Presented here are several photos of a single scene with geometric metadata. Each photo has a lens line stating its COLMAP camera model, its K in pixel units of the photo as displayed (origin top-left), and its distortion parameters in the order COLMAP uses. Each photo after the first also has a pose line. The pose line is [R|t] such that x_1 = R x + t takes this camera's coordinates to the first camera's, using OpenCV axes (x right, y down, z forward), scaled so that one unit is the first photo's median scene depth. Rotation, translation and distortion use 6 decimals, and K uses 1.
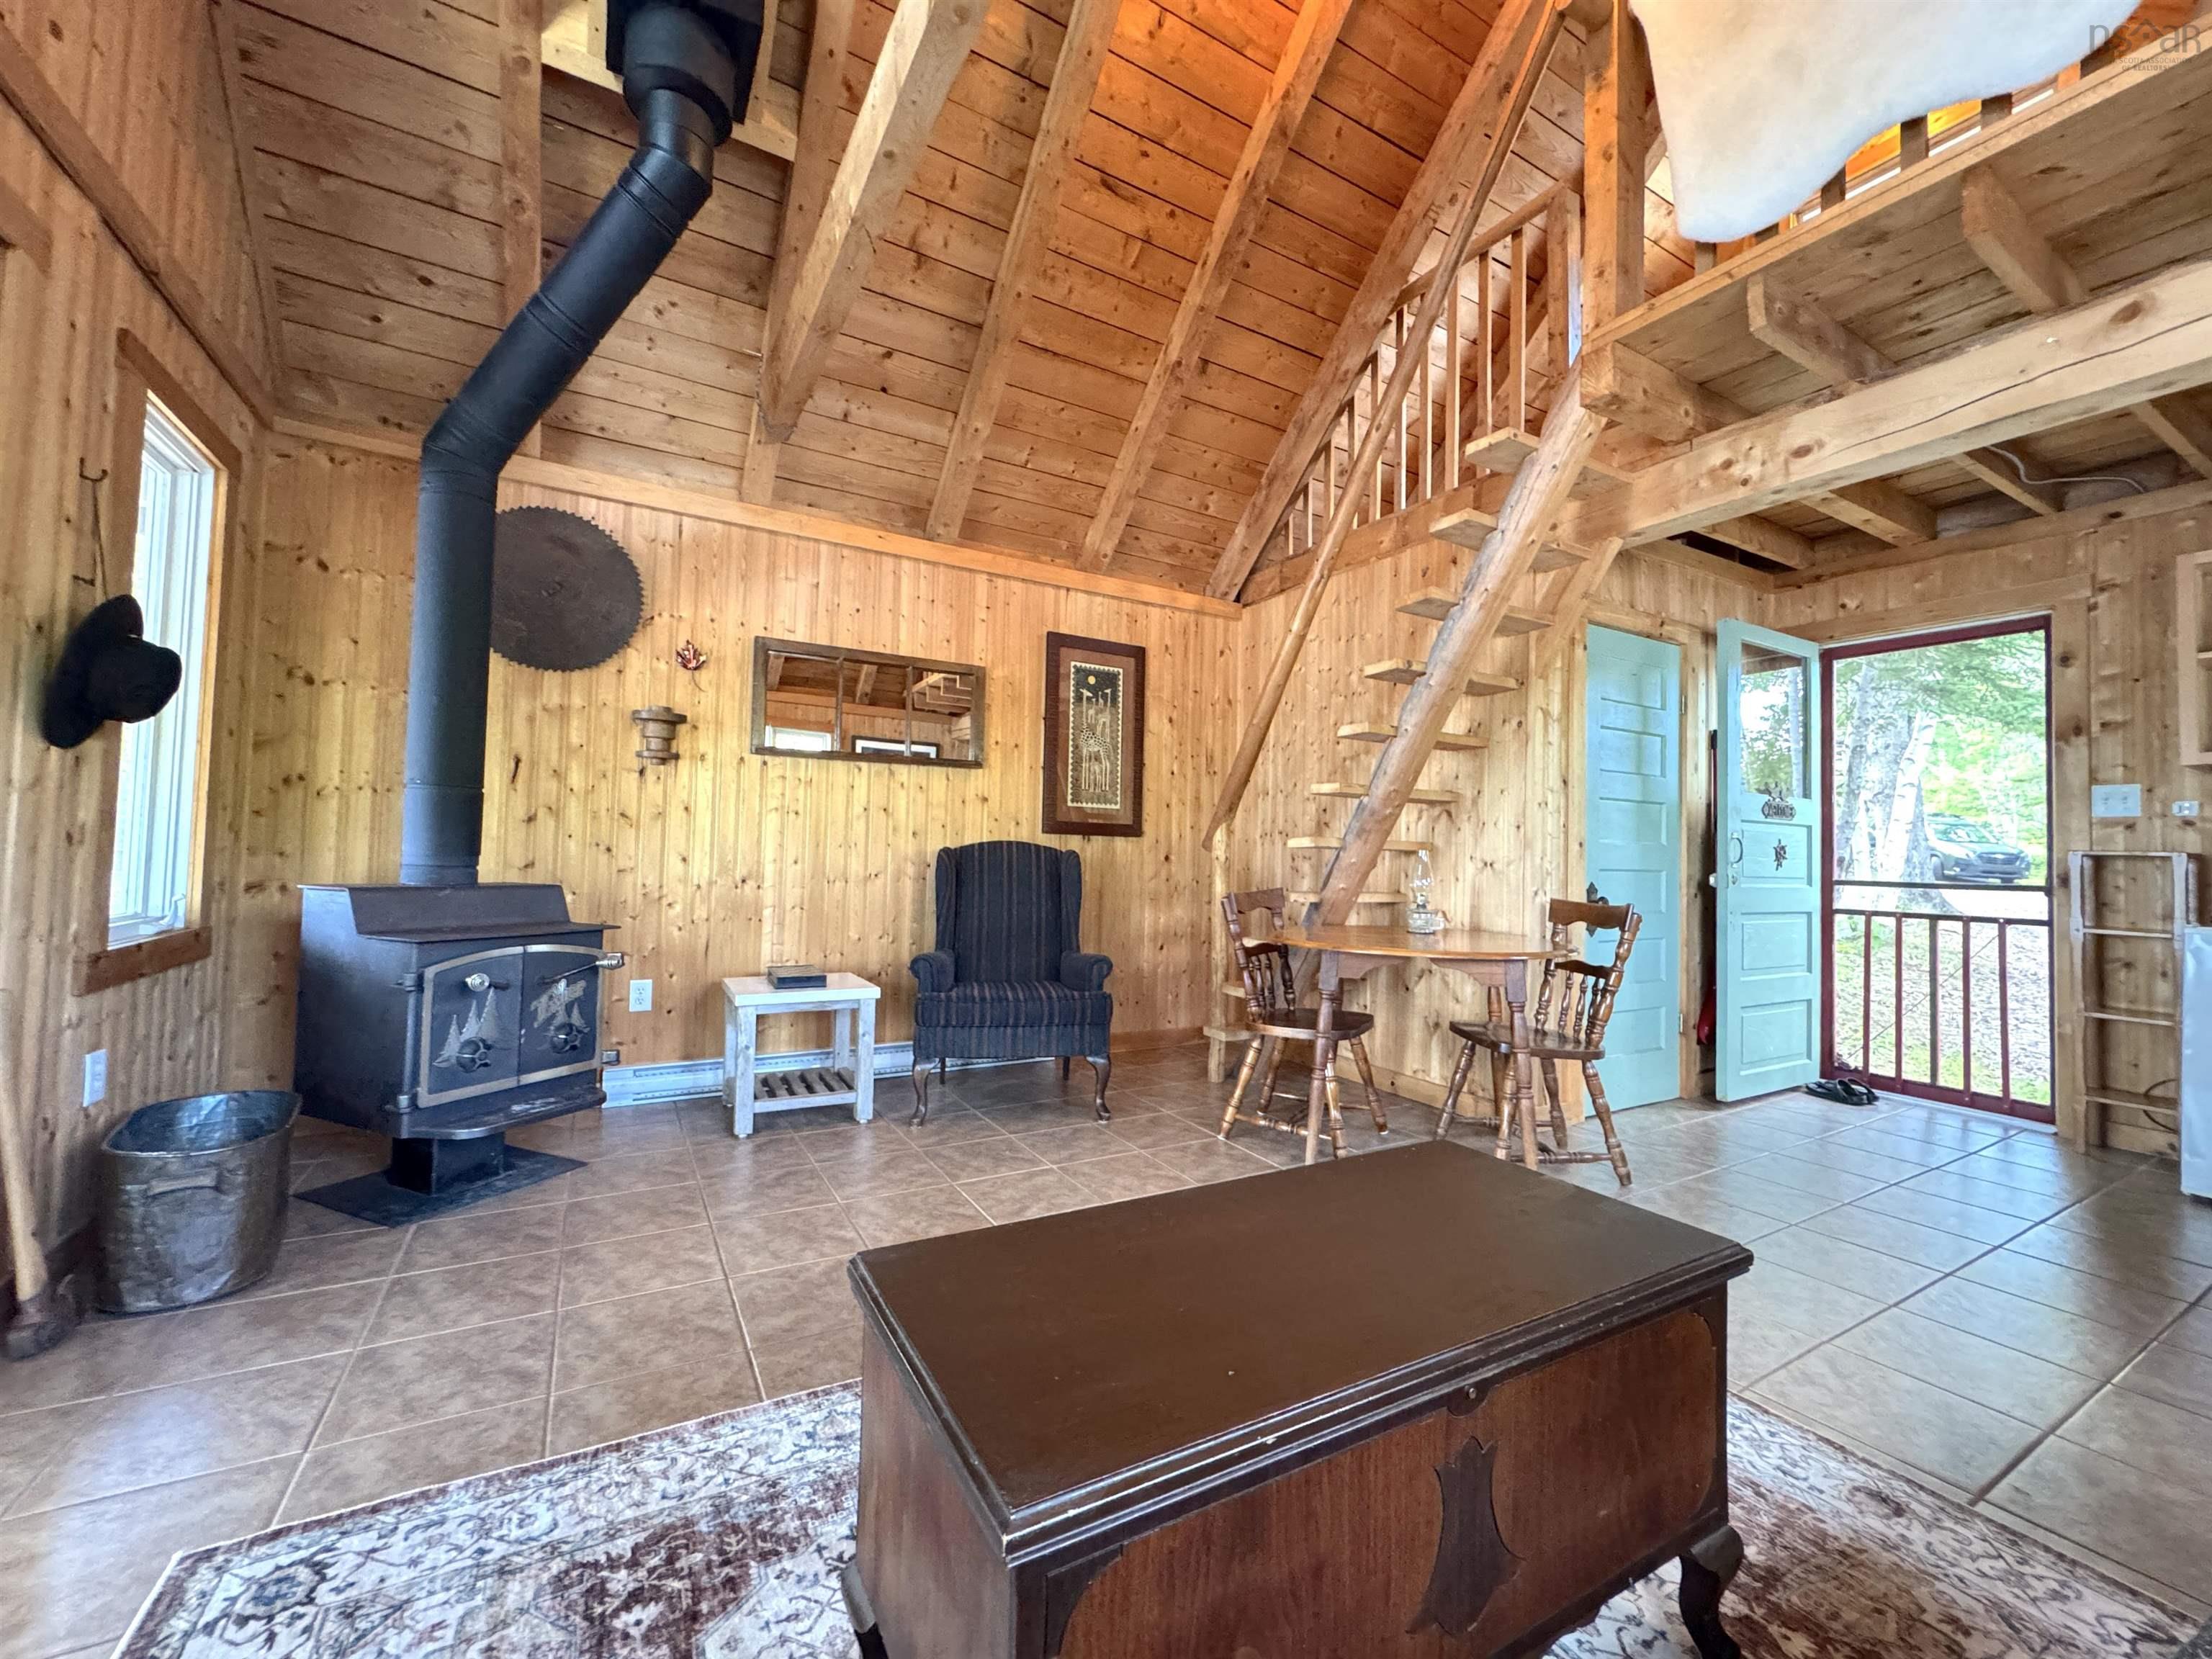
lens RADIAL K [[882.6, 0, 1105.0], [0, 882.6, 827.5], [0, 0, 1]] dist [-0.001682, 0.000161]
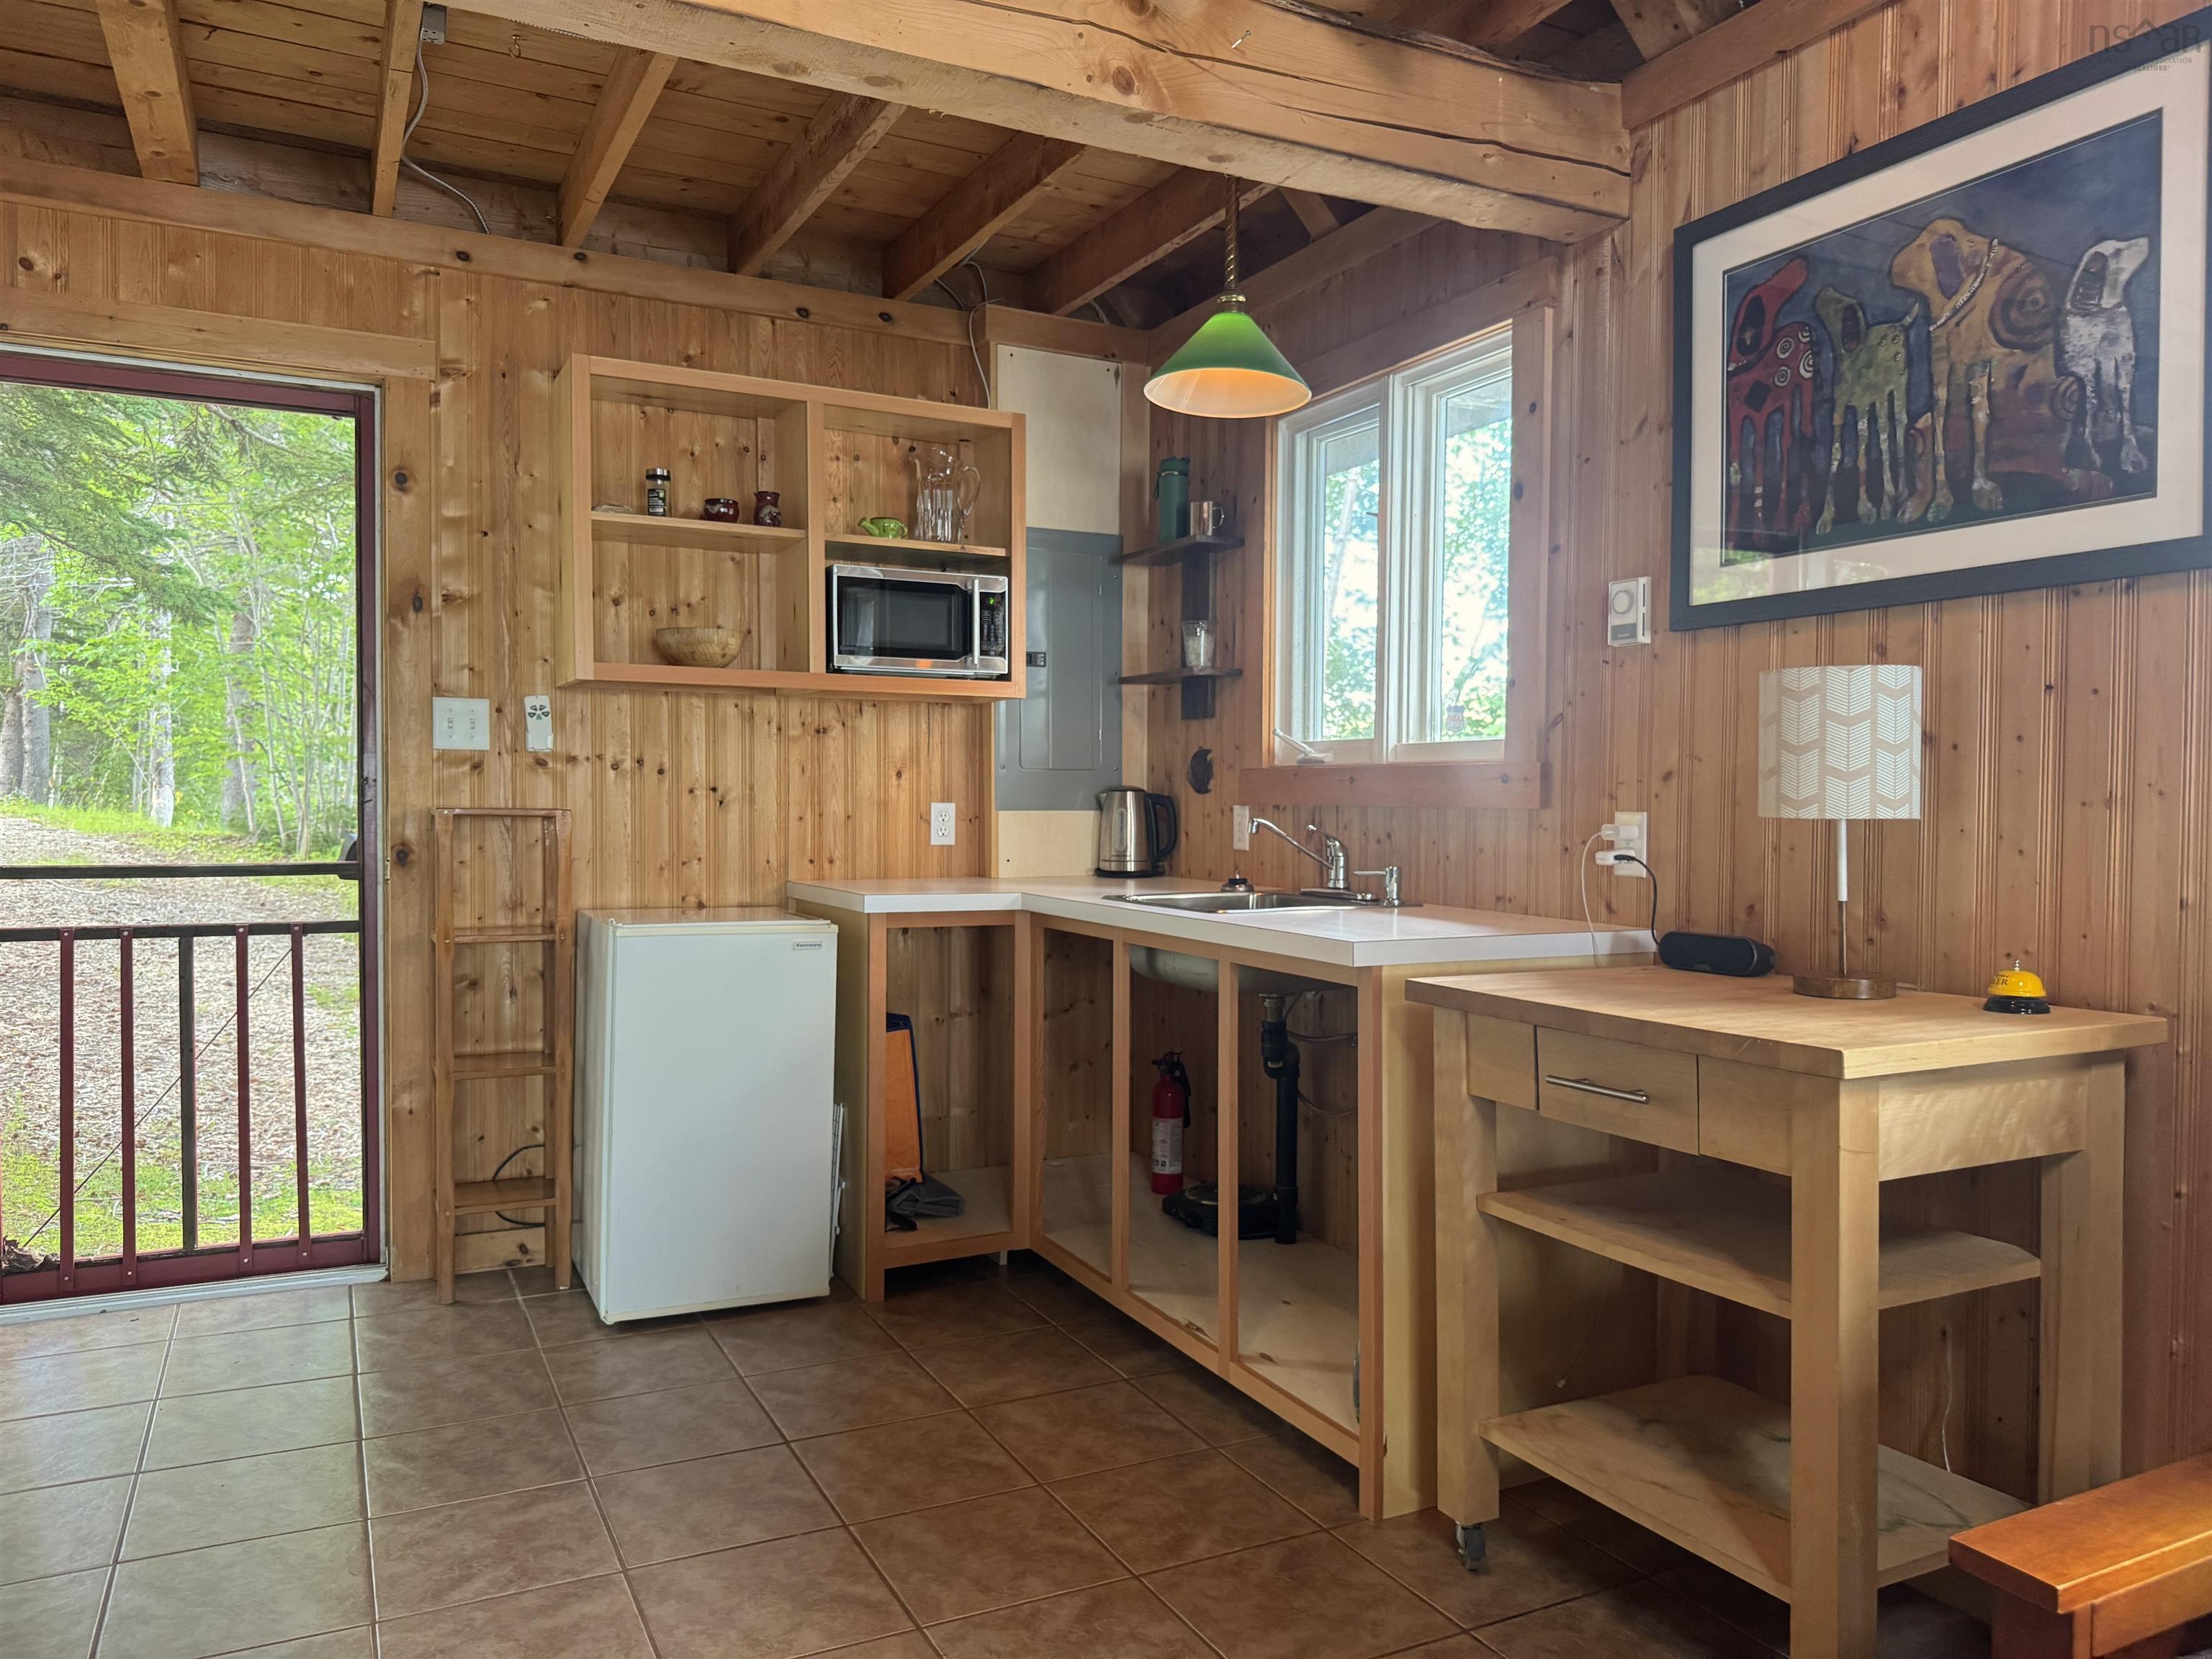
lens RADIAL K [[1552.3, 0, 1100.8], [0, 1552.3, 841.8], [0, 0, 1]] dist [0.047572, -0.068875]
pose [[0.054395, -0.056162, 0.996939, 0.062586], [-0.038125, 0.997572, 0.058278, -0.026748], [-0.997791, -0.041178, 0.052122, 0.454981]]
